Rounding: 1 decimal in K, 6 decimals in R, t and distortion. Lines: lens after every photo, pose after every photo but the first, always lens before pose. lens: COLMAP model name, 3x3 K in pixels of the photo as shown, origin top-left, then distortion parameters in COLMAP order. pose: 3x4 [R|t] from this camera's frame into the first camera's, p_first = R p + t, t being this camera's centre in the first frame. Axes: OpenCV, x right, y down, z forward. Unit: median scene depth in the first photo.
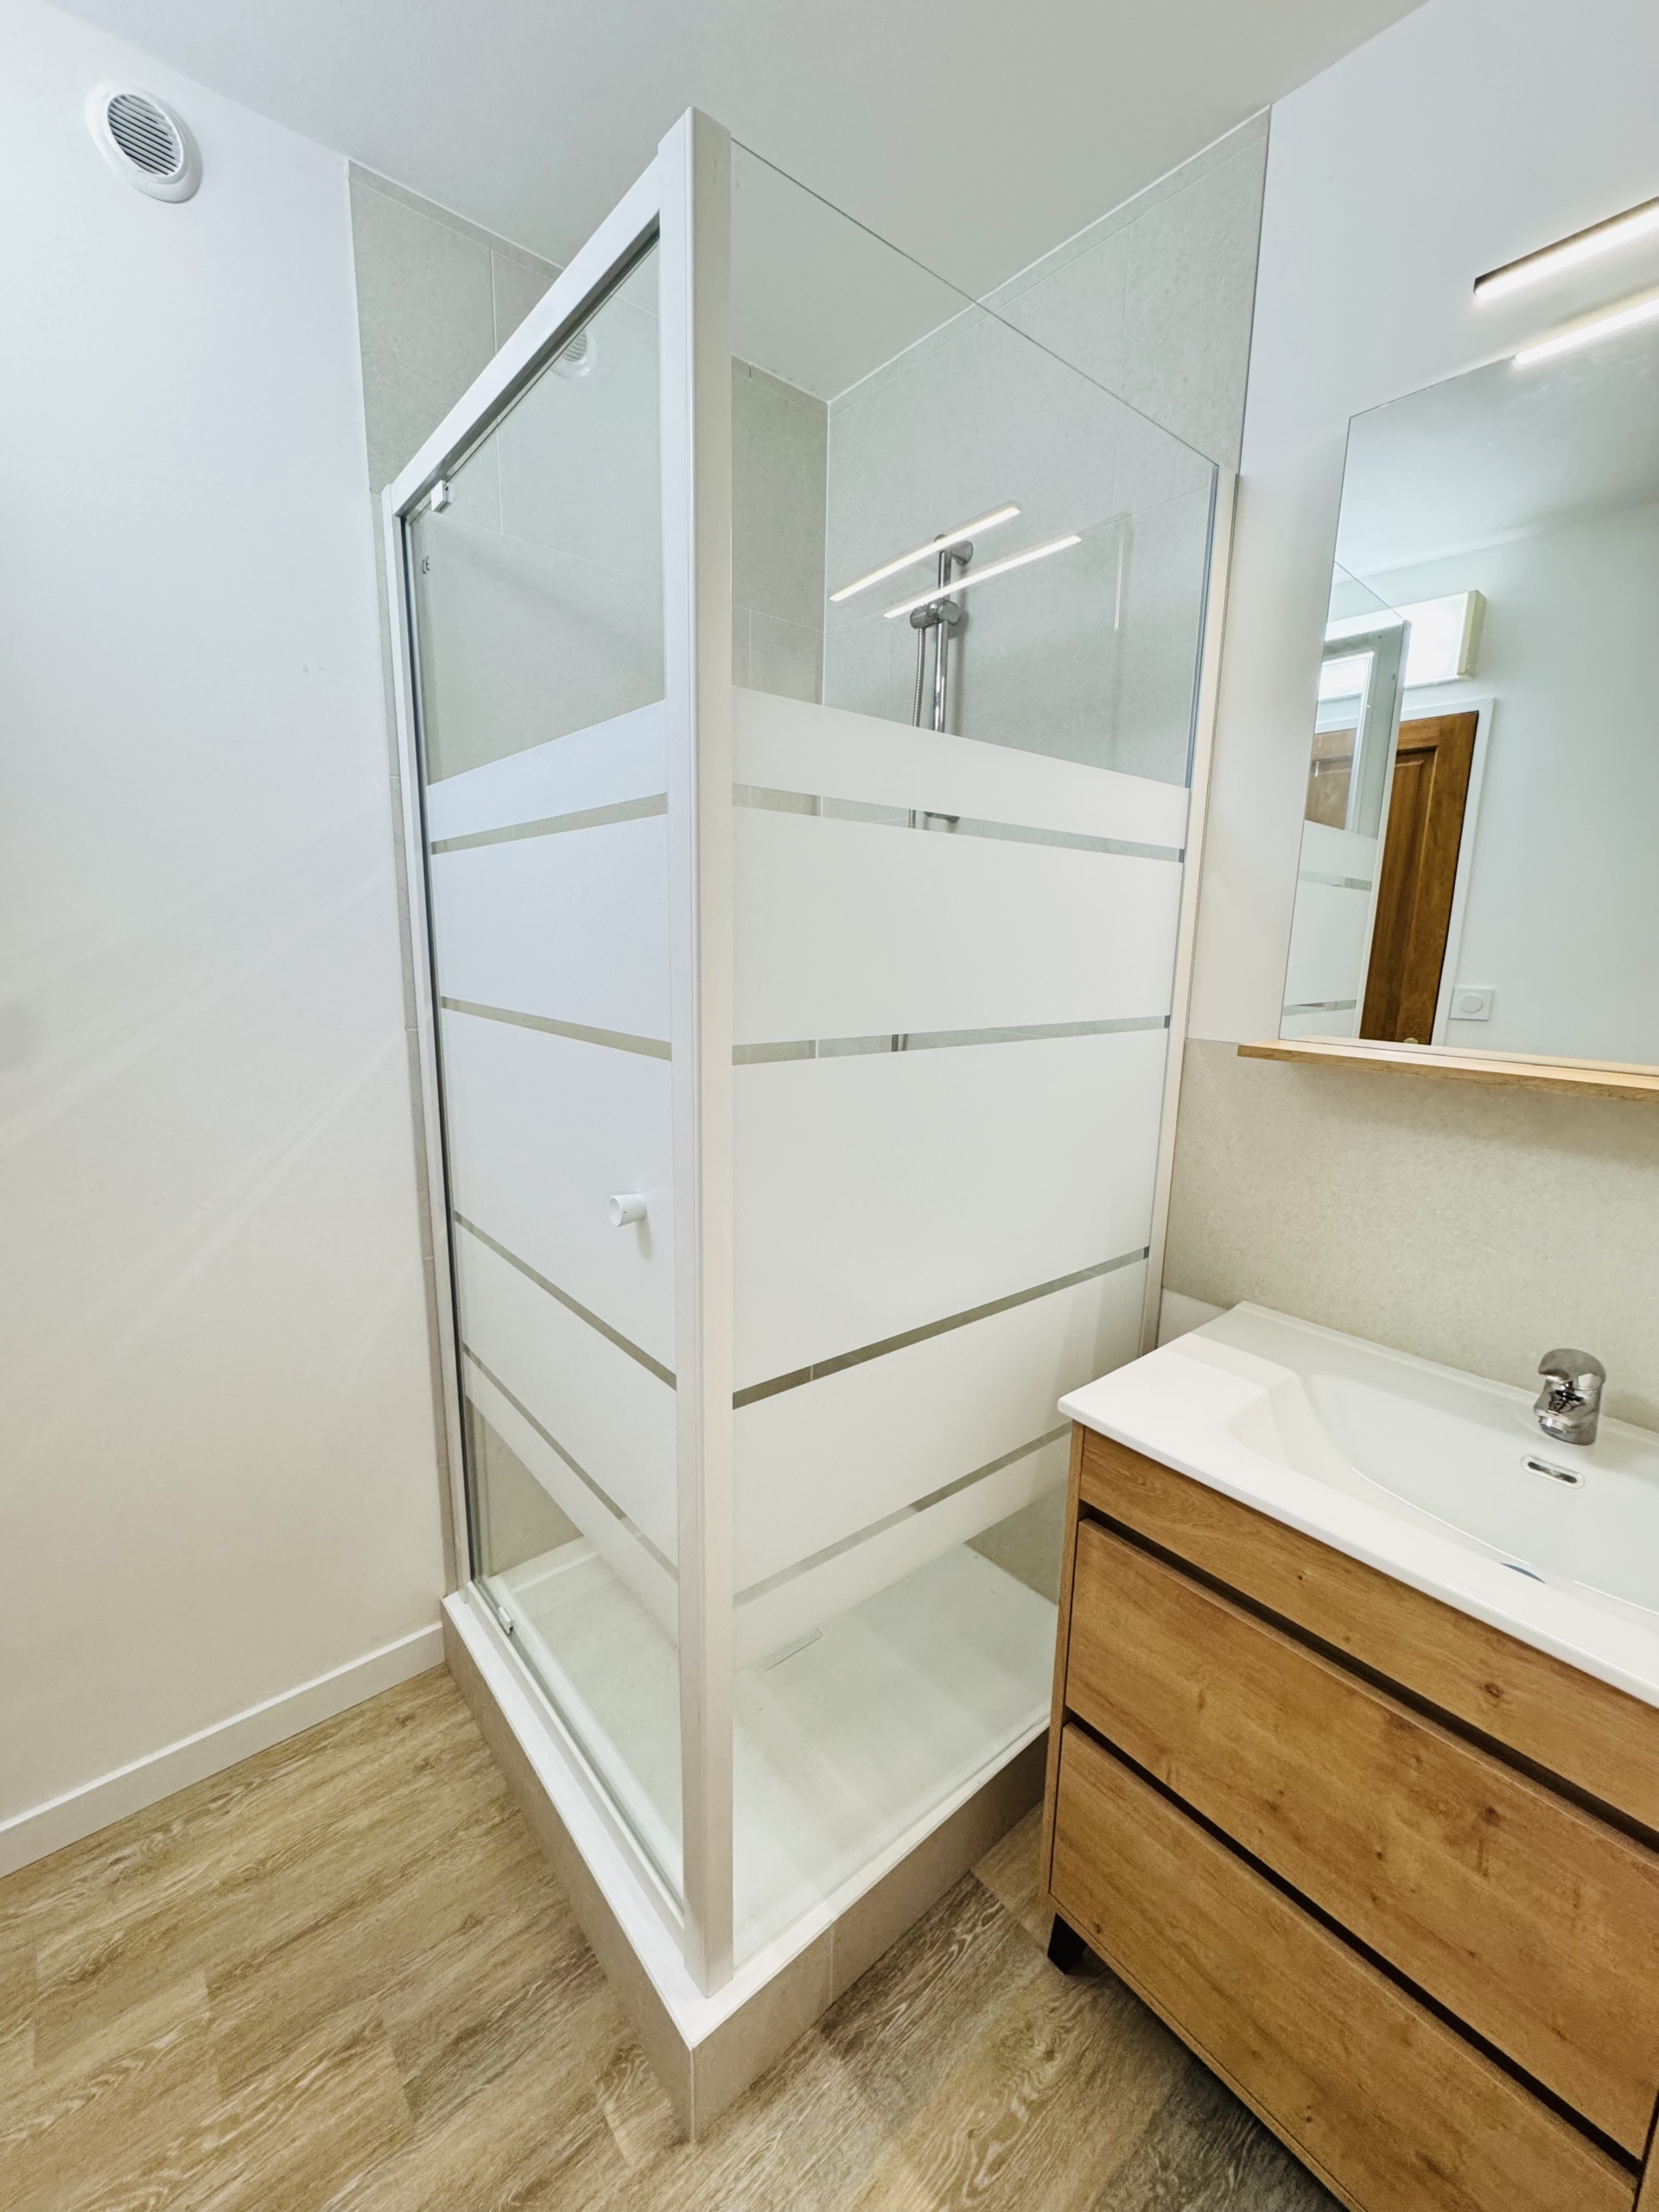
lens RADIAL K [[924.7, 0, 838.2], [0, 924.7, 1110.5], [0, 0, 1]] dist [-0.002573, 0.000225]
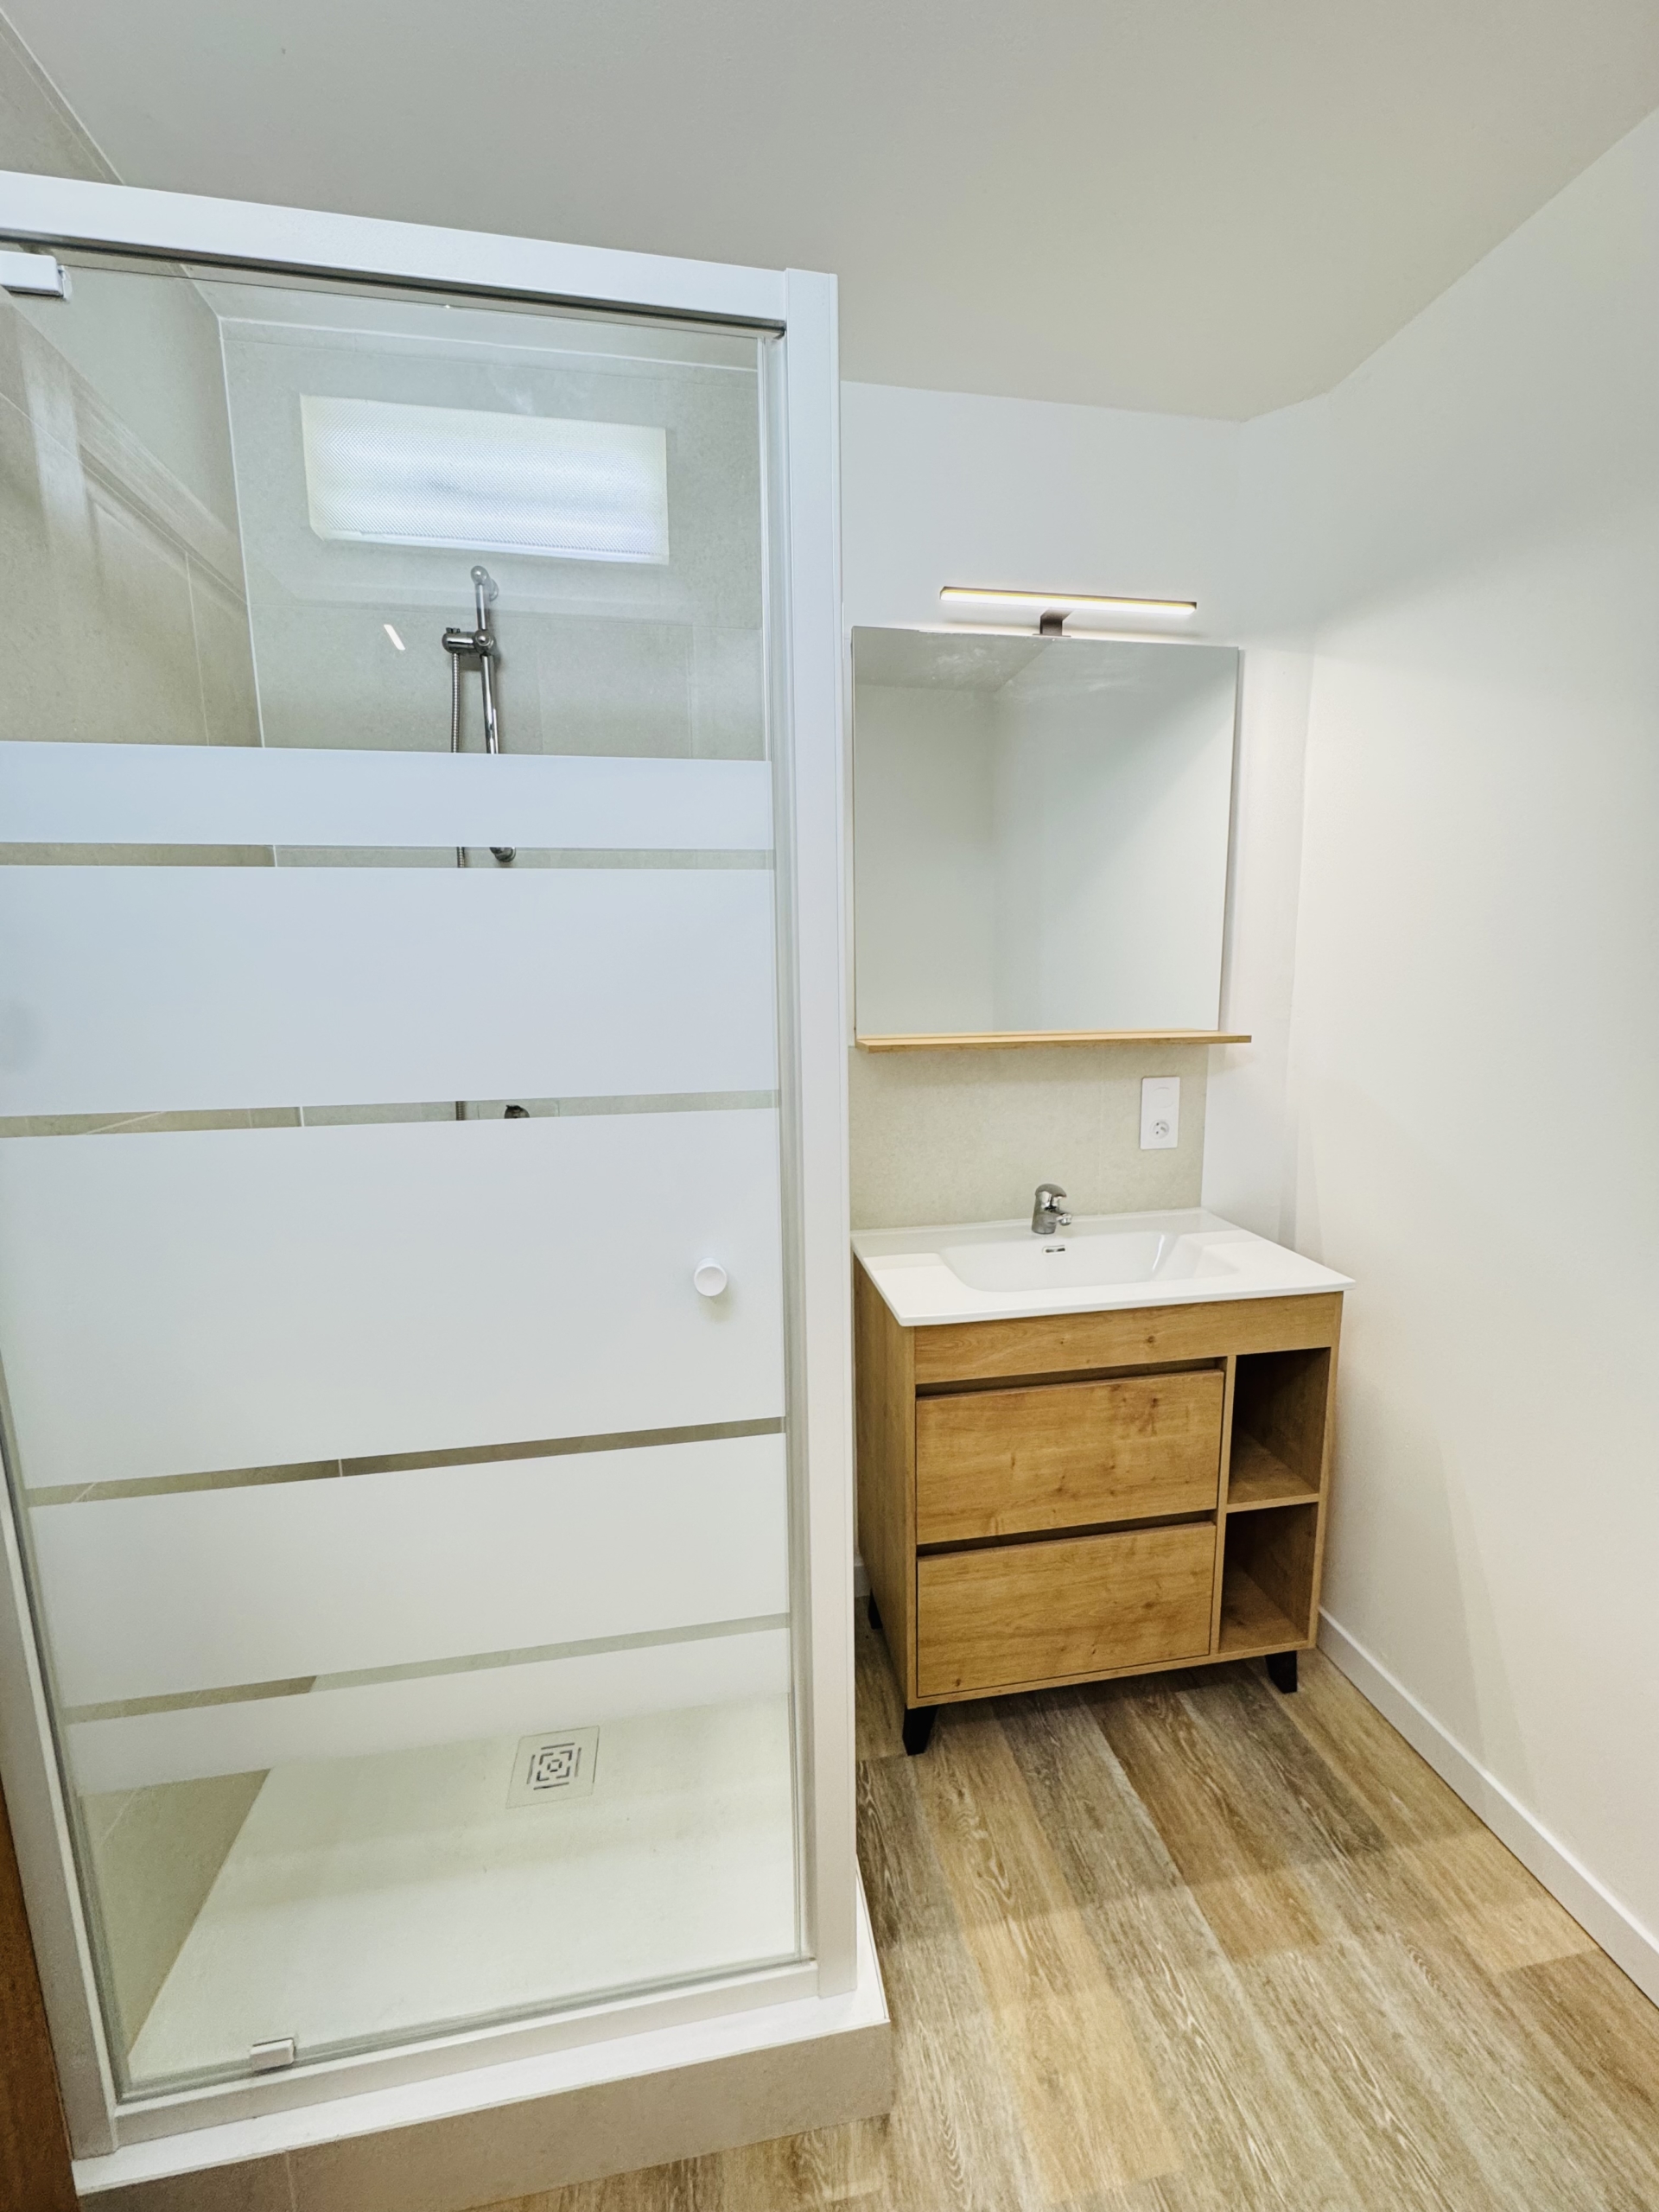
lens RADIAL K [[924.7, 0, 852.4], [0, 924.7, 1105.0], [0, 0, 1]] dist [-0.002573, 0.000225]
pose [[0.465603, -0.155128, 0.871292, -0.941557], [0.180392, 0.980484, 0.078170, -0.109415], [-0.866413, 0.120778, 0.484500, 0.391546]]
